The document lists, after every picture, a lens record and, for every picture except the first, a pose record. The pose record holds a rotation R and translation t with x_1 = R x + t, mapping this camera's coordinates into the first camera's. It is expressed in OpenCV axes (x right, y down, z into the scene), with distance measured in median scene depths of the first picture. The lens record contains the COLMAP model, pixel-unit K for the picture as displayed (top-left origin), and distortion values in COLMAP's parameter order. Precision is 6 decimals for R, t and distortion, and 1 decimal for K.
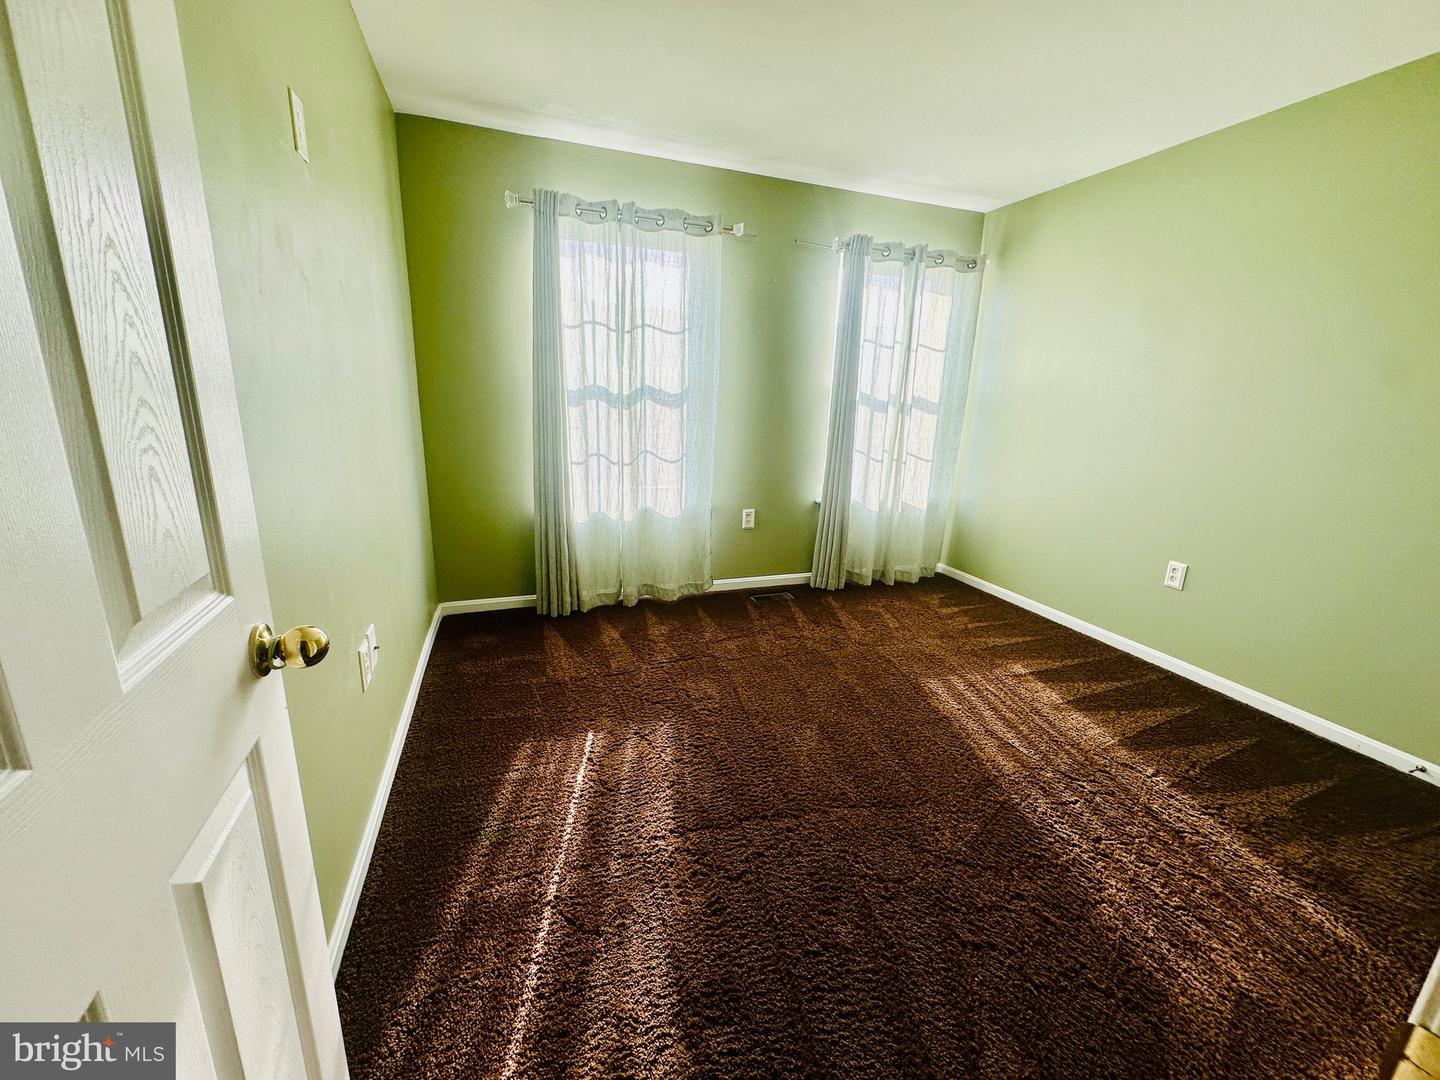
lens RADIAL K [[577.8, 0, 718.0], [0, 577.8, 534.1], [0, 0, 1]] dist [-0.004613, 0.000773]
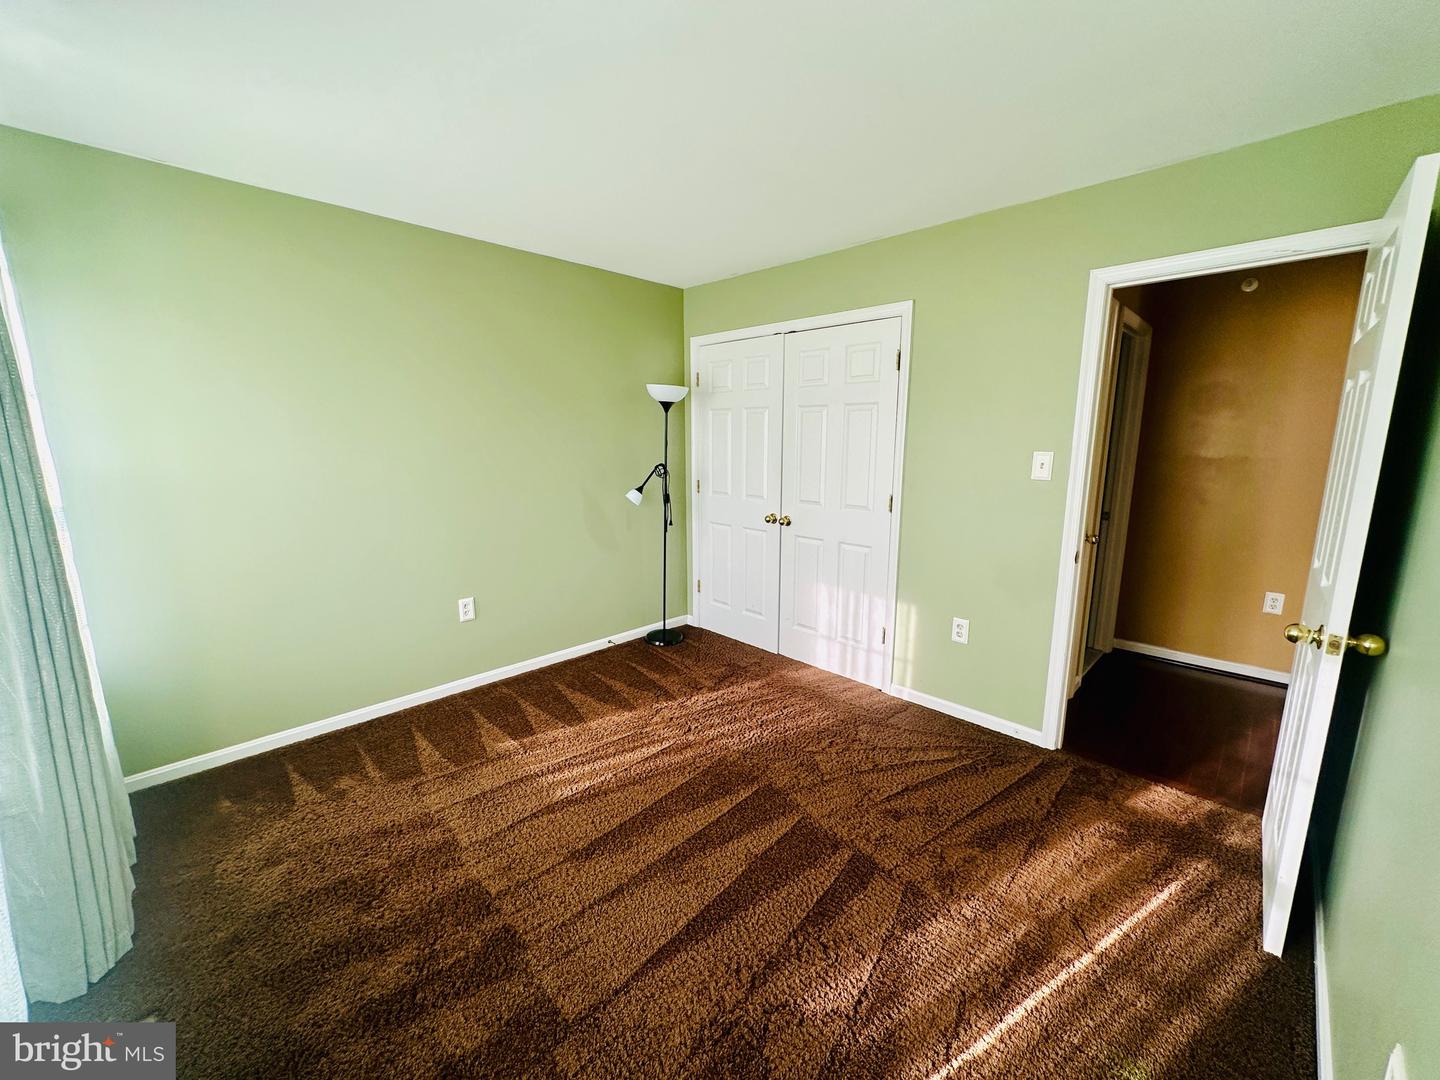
lens RADIAL K [[577.8, 0, 718.6], [0, 577.8, 538.7], [0, 0, 1]] dist [-0.004613, 0.000773]
pose [[-0.416199, -0.199791, 0.887052, -0.530895], [0.208885, 0.928462, 0.307126, -0.396244], [-0.884955, 0.313118, -0.344692, 1.150776]]
